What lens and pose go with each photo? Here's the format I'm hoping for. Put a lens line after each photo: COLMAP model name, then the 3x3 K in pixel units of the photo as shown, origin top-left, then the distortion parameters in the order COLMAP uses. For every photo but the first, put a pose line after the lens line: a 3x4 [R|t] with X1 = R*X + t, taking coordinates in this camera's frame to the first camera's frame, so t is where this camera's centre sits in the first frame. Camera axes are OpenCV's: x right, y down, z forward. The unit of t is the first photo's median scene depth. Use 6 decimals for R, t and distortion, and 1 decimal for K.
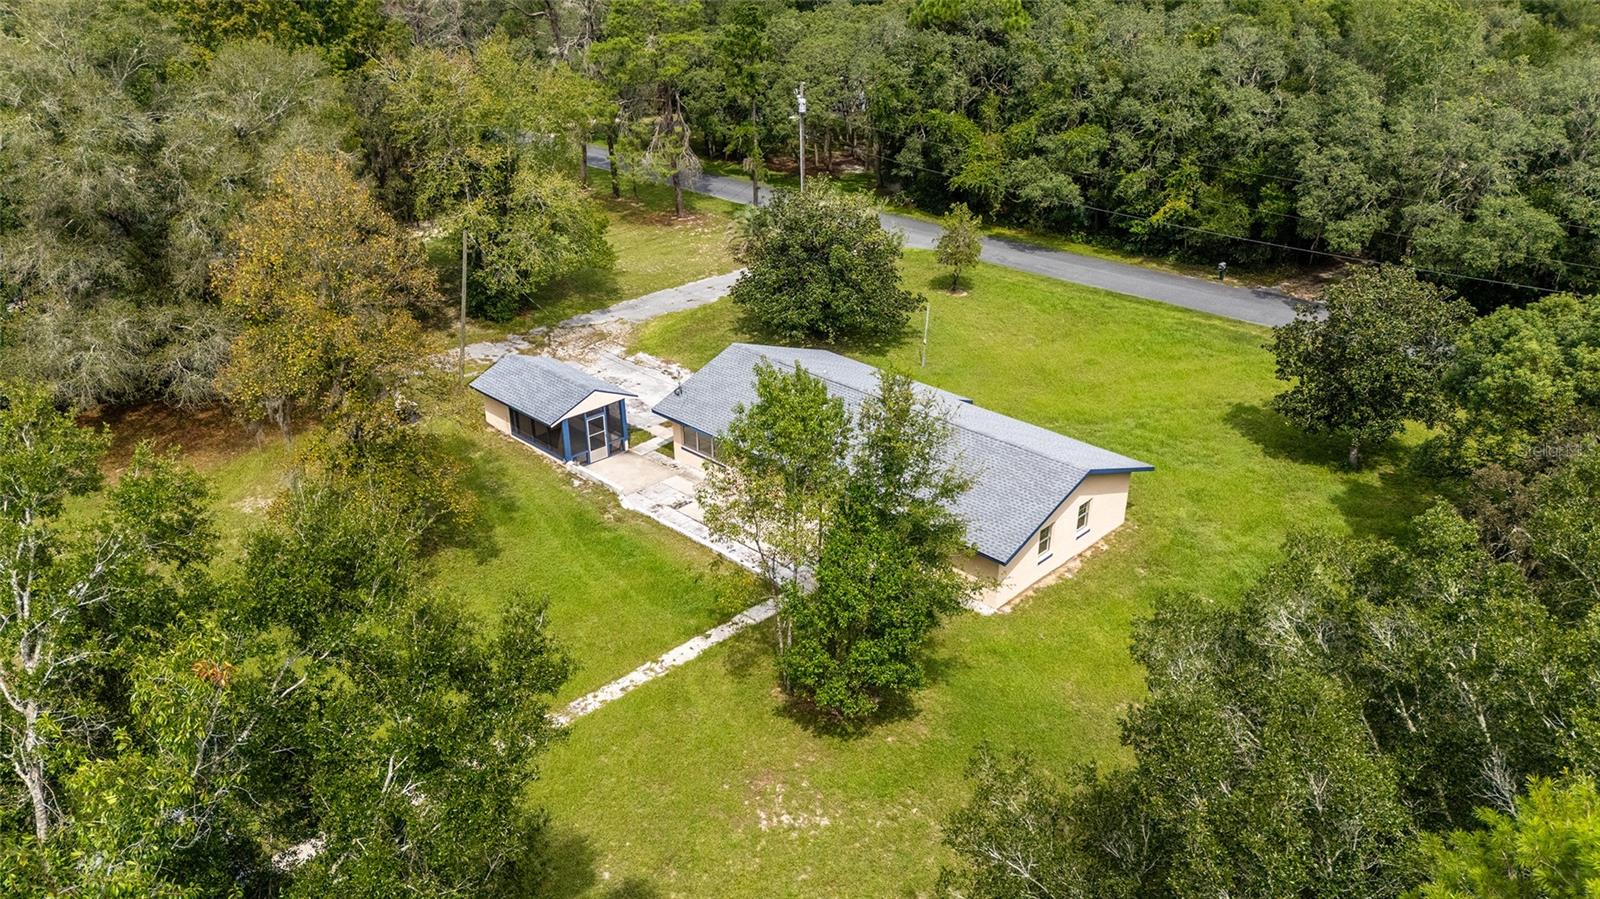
lens RADIAL K [[1194.6, 0, 800.0], [0, 1194.6, 449.5], [0, 0, 1]] dist [0.070709, -0.072501]
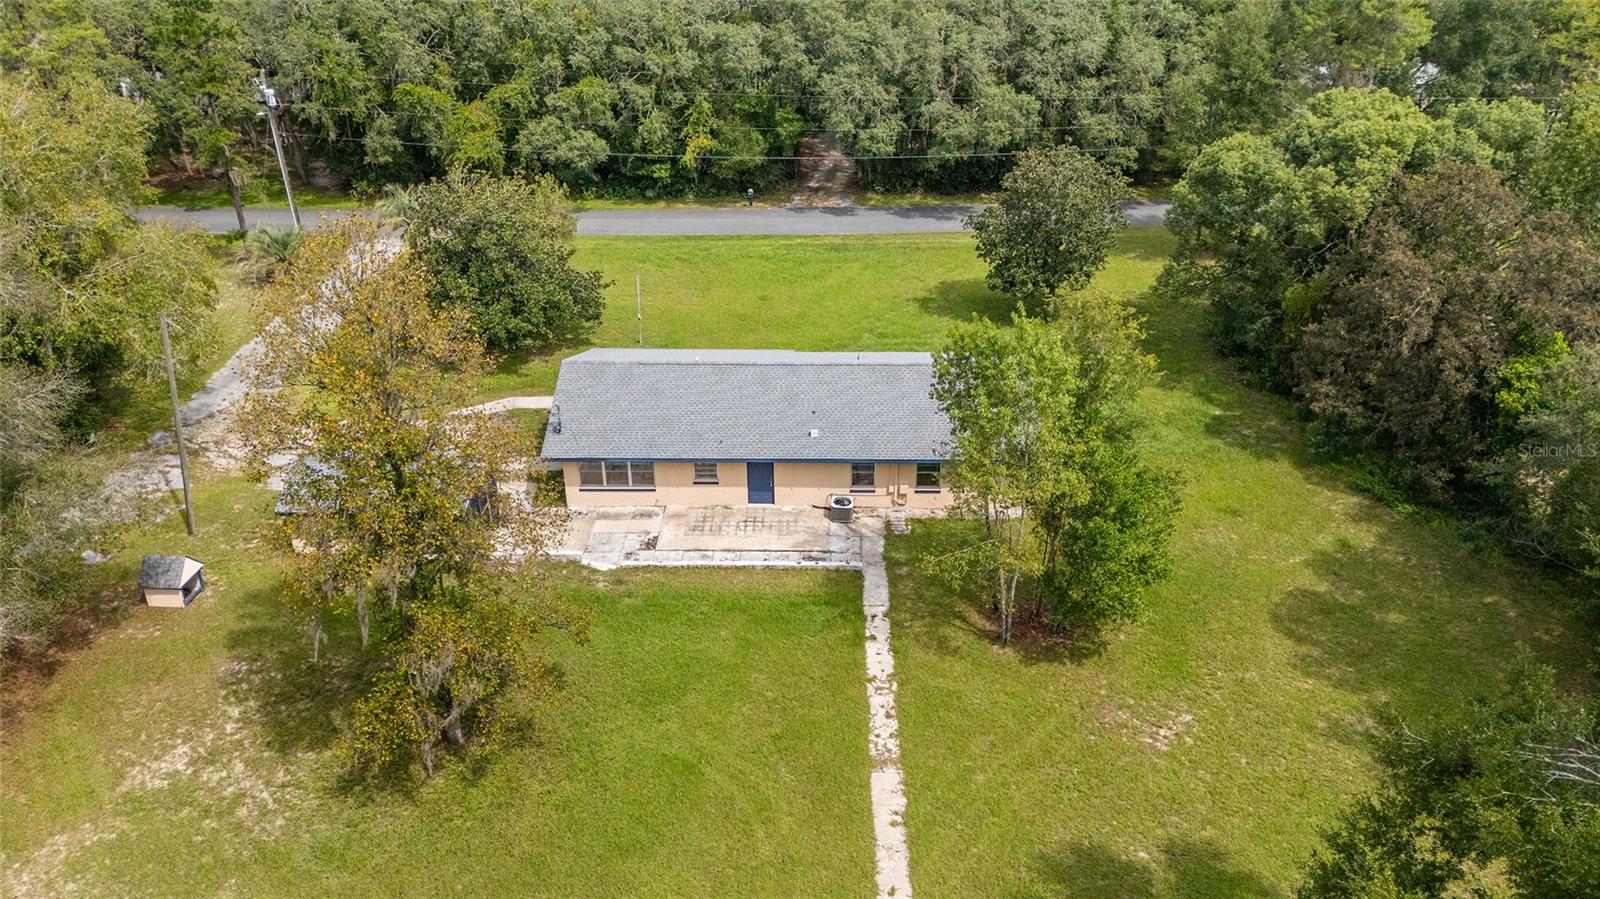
lens RADIAL K [[1194.6, 0, 800.0], [0, 1194.6, 449.5], [0, 0, 1]] dist [0.070709, -0.072501]
pose [[0.736631, -0.315207, 0.598348, -0.326307], [0.296767, 0.945668, 0.132821, -0.063809], [-0.607704, 0.079730, 0.790151, 0.147496]]
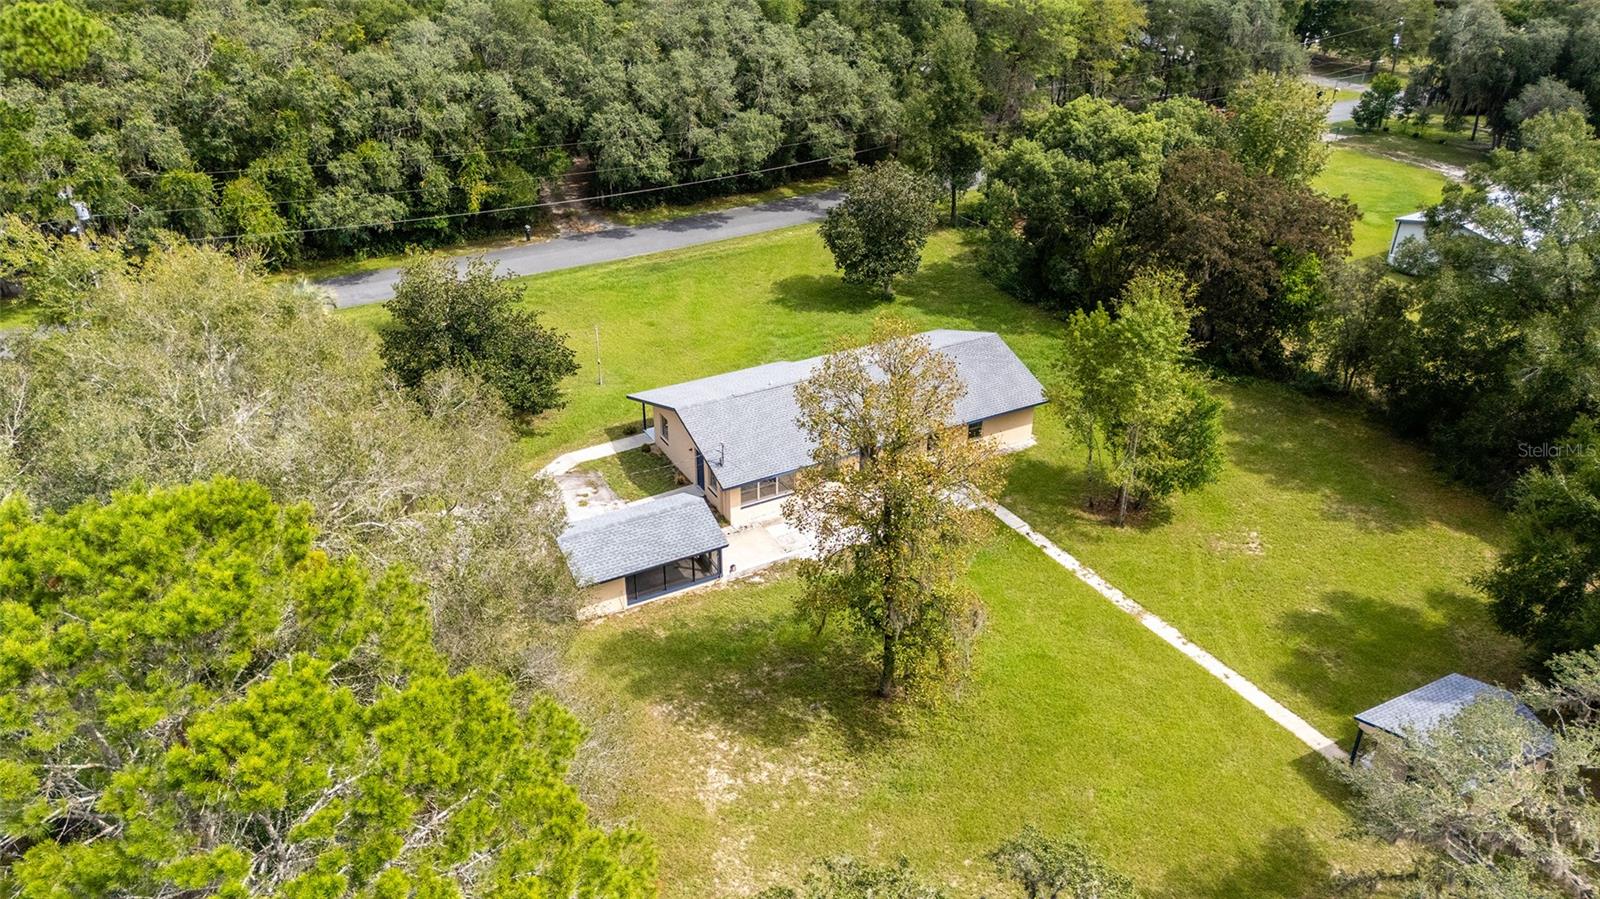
lens RADIAL K [[1194.6, 0, 800.0], [0, 1194.6, 449.5], [0, 0, 1]] dist [0.070709, -0.072501]
pose [[0.292532, -0.463516, 0.836408, -0.618470], [0.404780, 0.852465, 0.330843, -0.244218], [-0.866359, 0.241779, 0.436995, 0.328152]]
